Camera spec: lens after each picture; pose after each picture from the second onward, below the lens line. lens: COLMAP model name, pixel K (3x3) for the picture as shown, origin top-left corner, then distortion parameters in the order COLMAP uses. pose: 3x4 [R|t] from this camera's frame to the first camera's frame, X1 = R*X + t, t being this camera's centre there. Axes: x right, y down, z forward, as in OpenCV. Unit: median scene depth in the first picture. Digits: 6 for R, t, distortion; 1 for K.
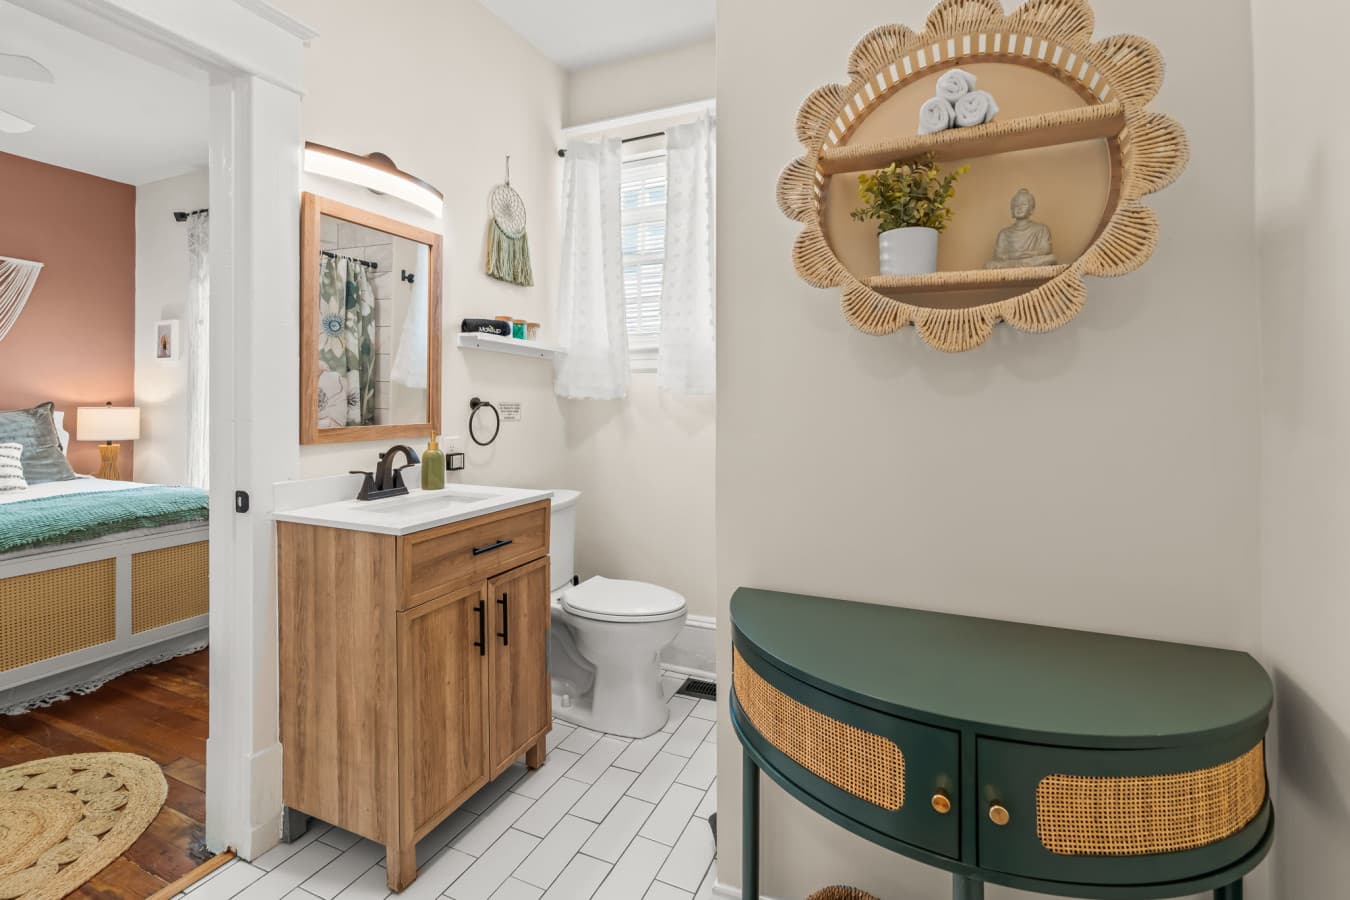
lens RADIAL K [[611.4, 0, 674.0], [0, 611.4, 401.2], [0, 0, 1]] dist [0.000082, -0.000063]
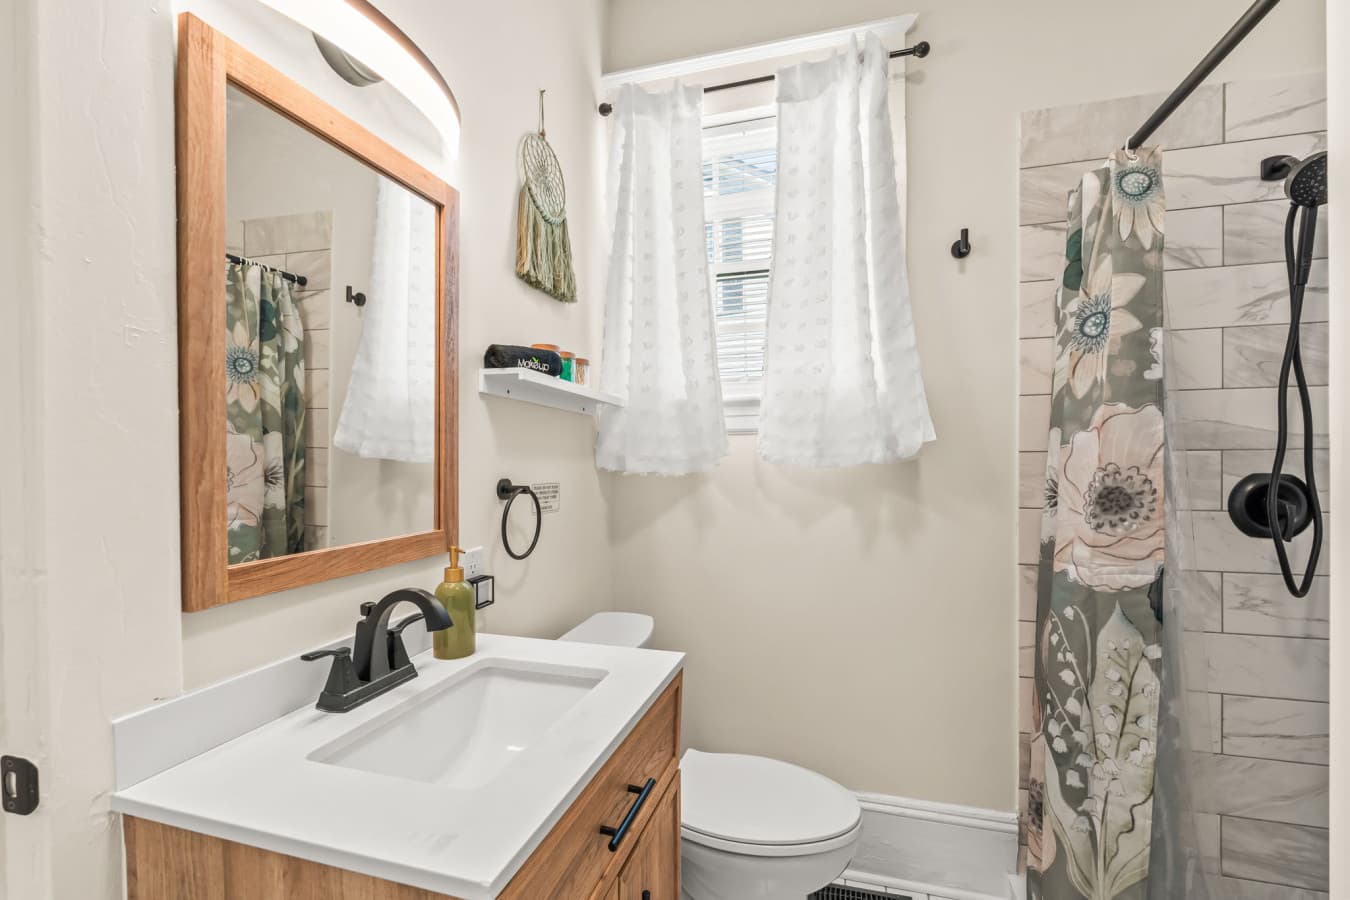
lens RADIAL K [[598.5, 0, 664.8], [0, 598.5, 464.3], [0, 0, 1]] dist [-0.002456, -0.000435]
pose [[0.992694, -0.008742, 0.120340, -0.210545], [0.007729, 0.999931, 0.008882, -0.021071], [-0.120409, -0.007887, 0.992693, 0.351559]]
